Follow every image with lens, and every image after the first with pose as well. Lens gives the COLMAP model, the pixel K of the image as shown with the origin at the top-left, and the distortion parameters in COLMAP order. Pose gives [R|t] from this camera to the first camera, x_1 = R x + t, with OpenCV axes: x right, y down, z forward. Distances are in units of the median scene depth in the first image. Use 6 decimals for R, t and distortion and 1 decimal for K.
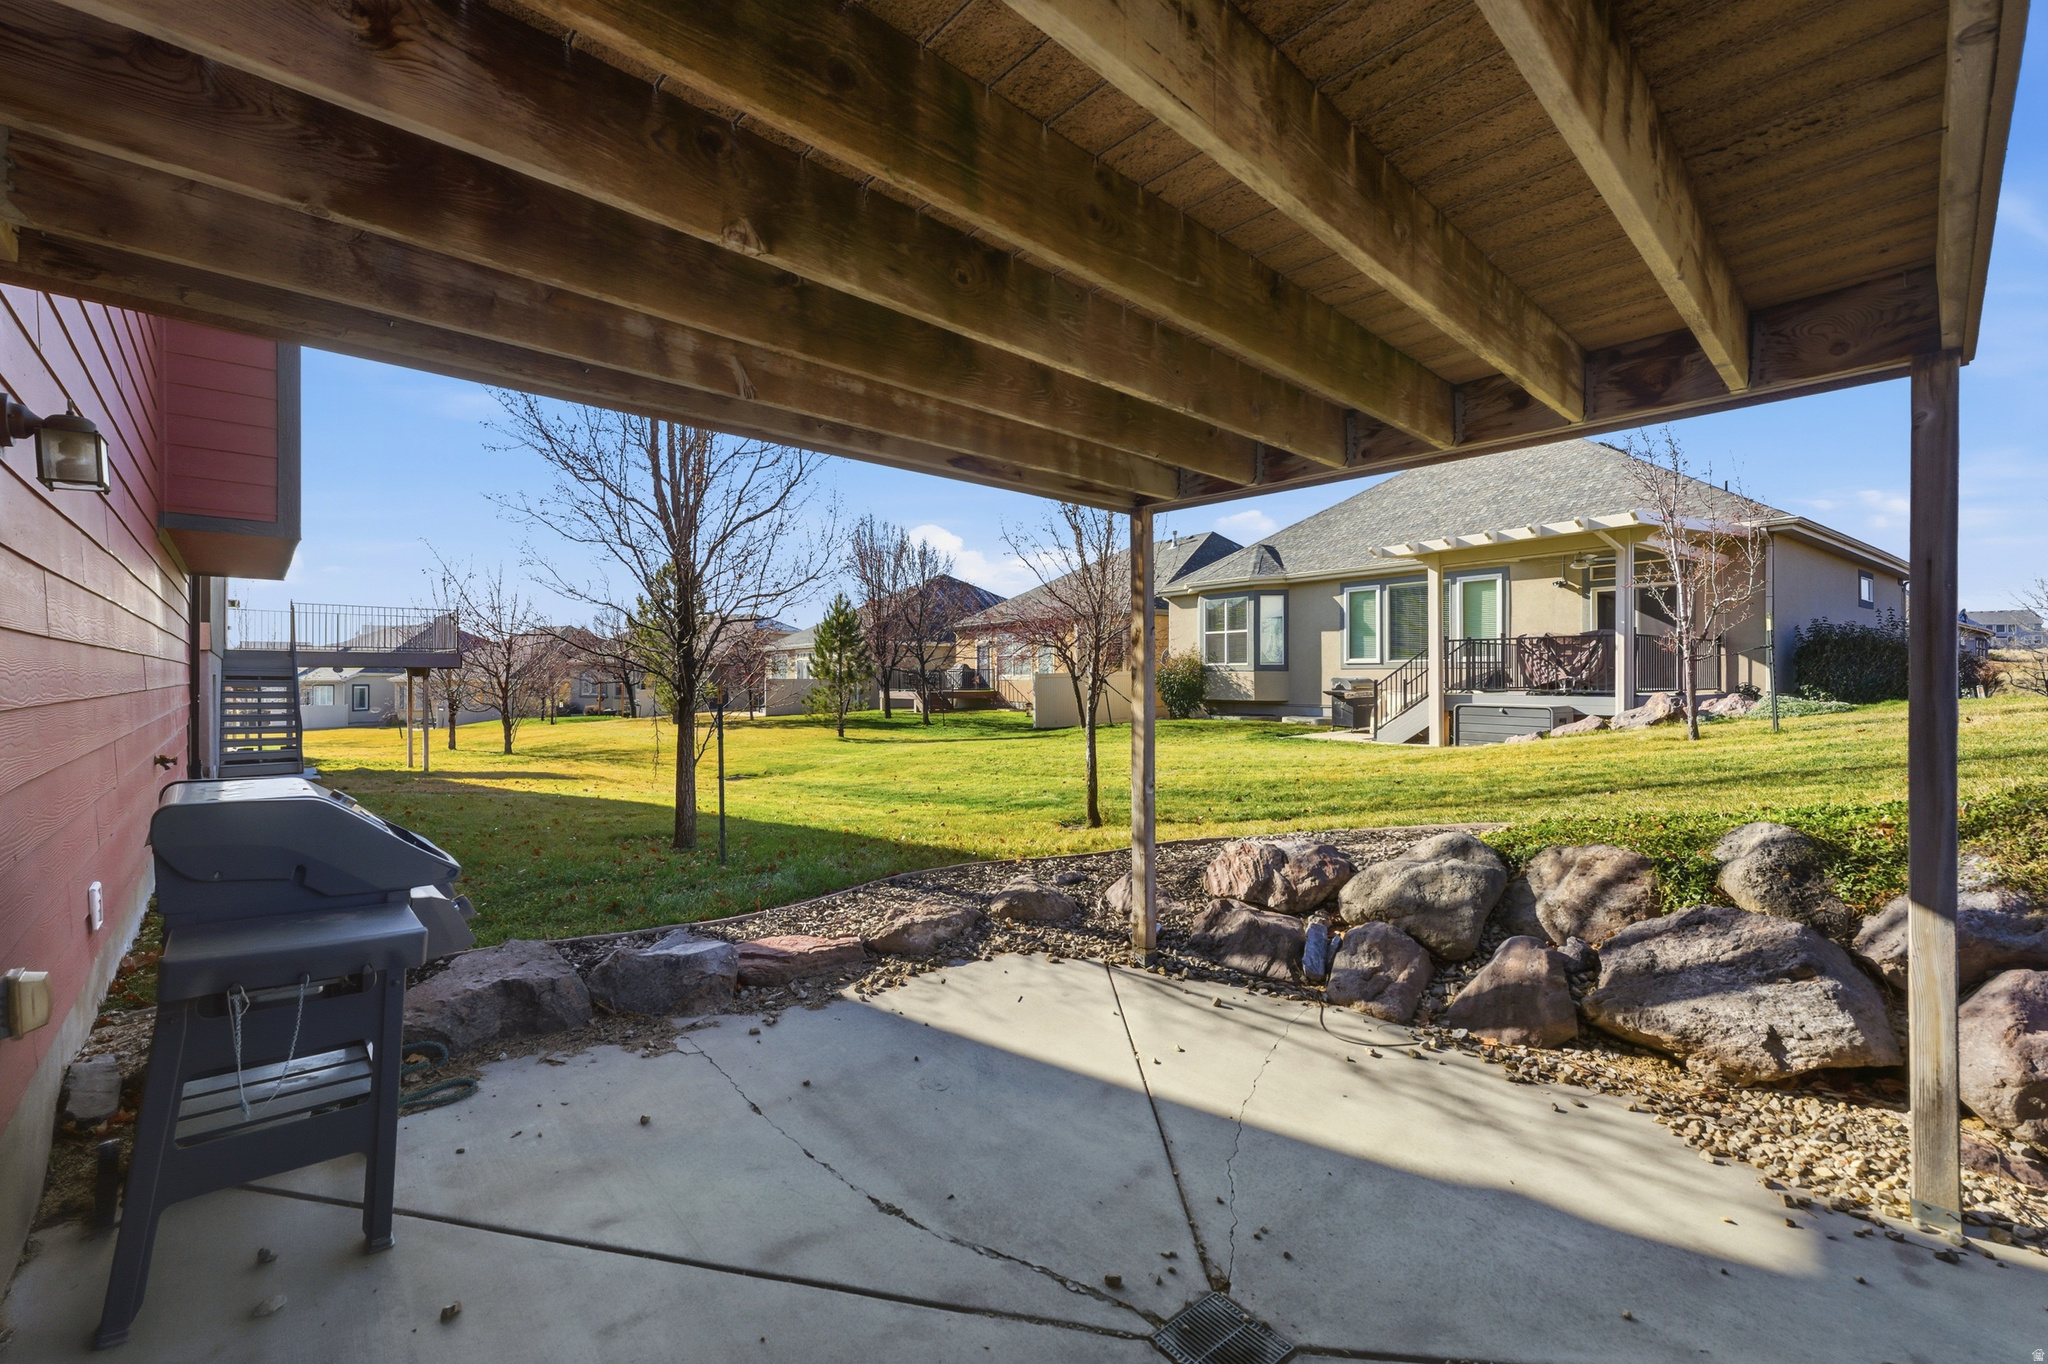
lens RADIAL K [[843.2, 0, 1024.0], [0, 843.2, 682.0], [0, 0, 1]] dist [-0.006316, -0.000314]
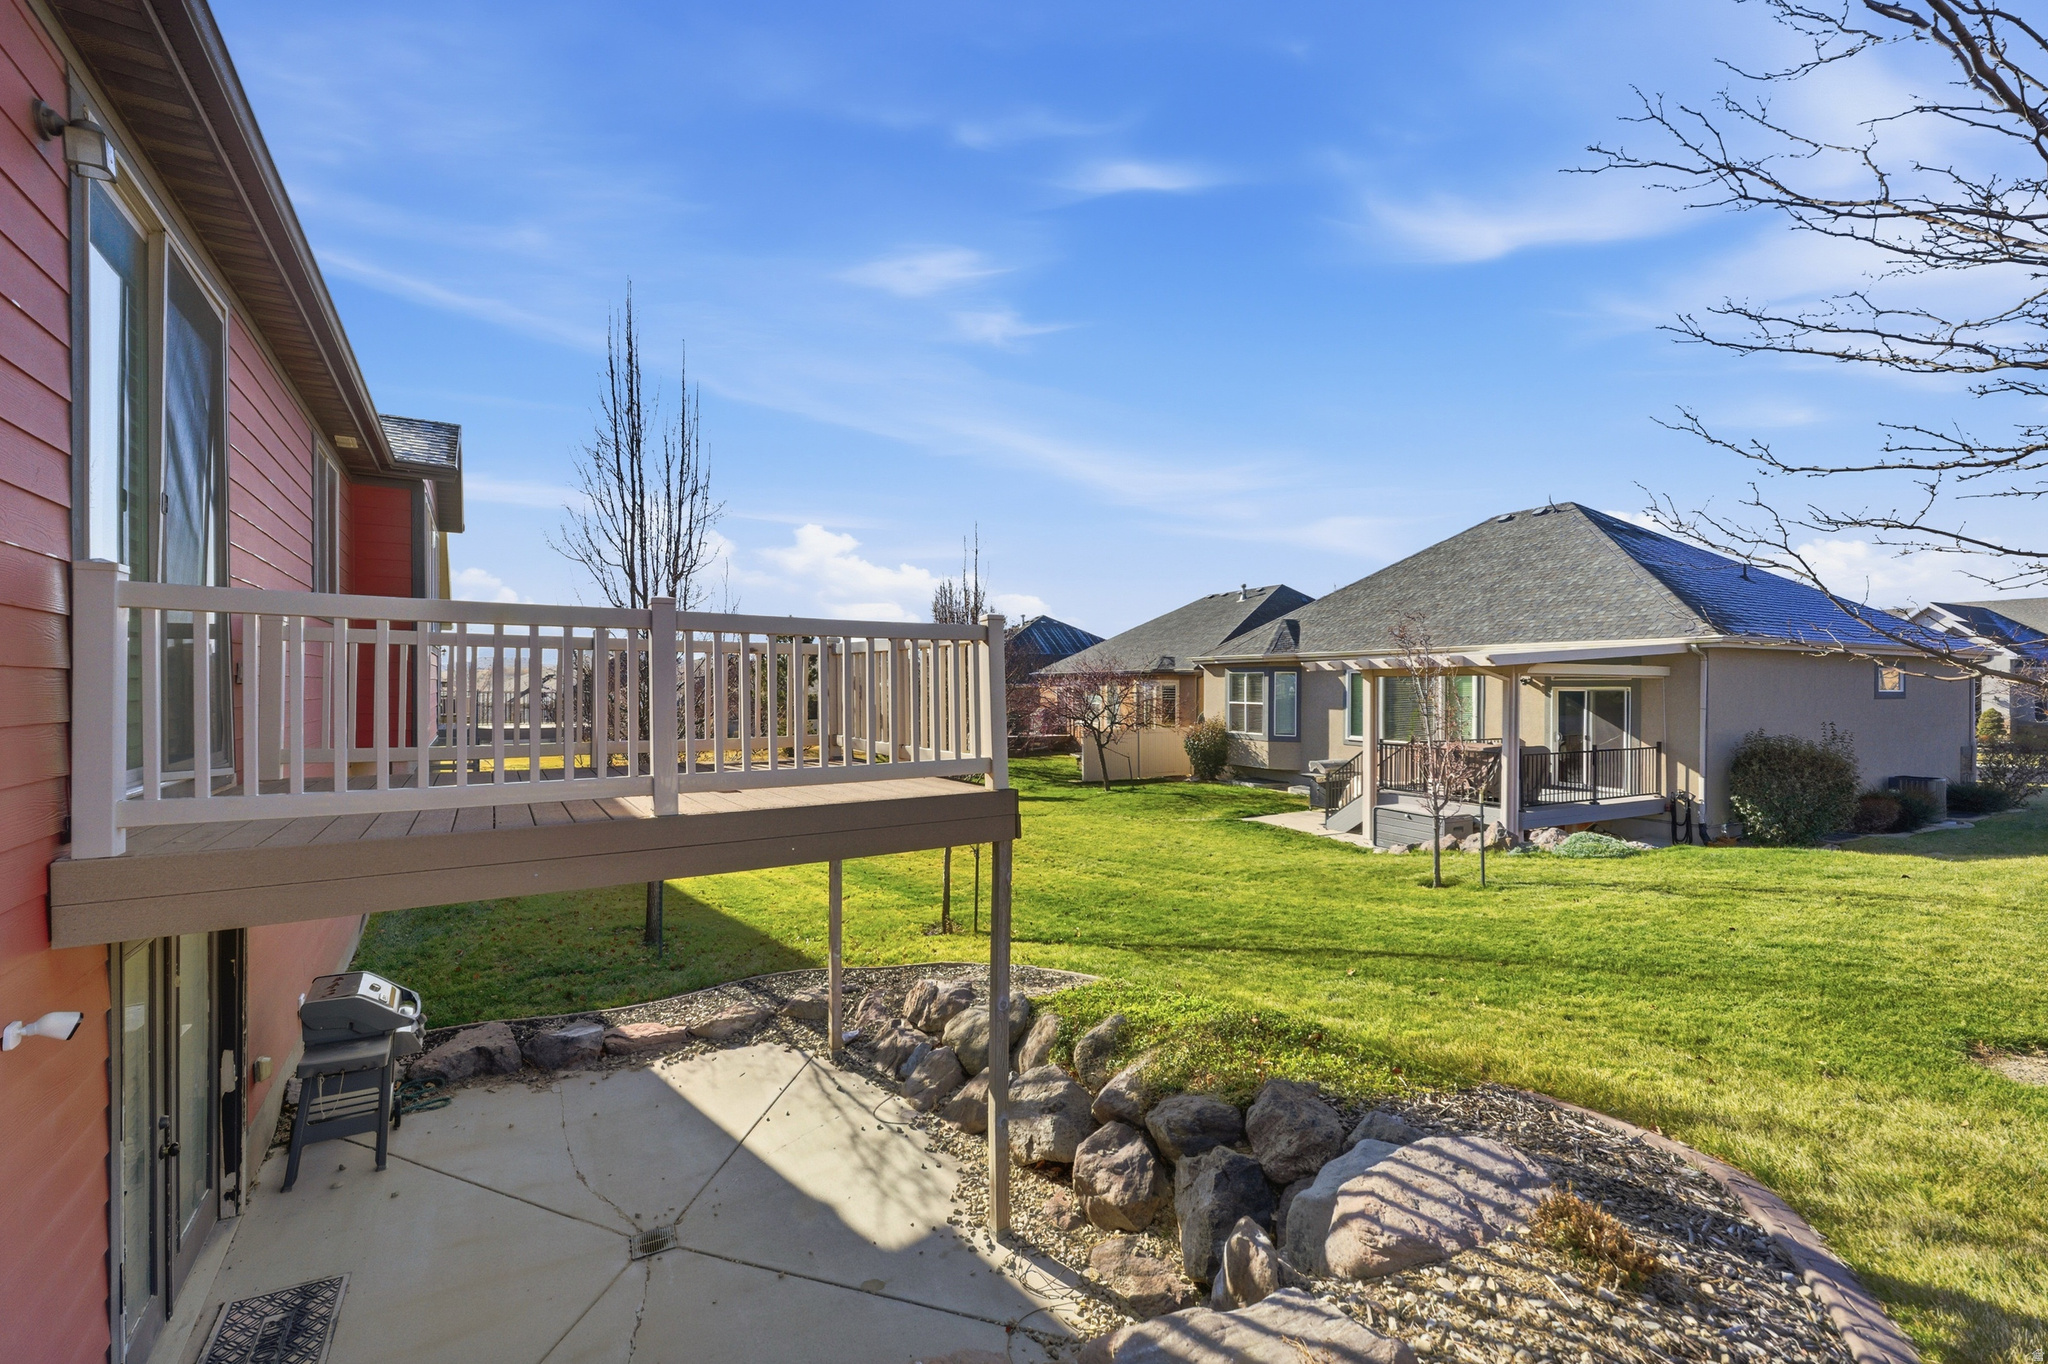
lens RADIAL K [[843.2, 0, 1024.0], [0, 843.2, 682.0], [0, 0, 1]] dist [-0.006316, -0.000314]
pose [[0.983688, 0.003090, -0.179856, 0.807046], [-0.004619, 0.999957, -0.008078, -0.398913], [0.179823, 0.008777, 0.983660, -0.587998]]
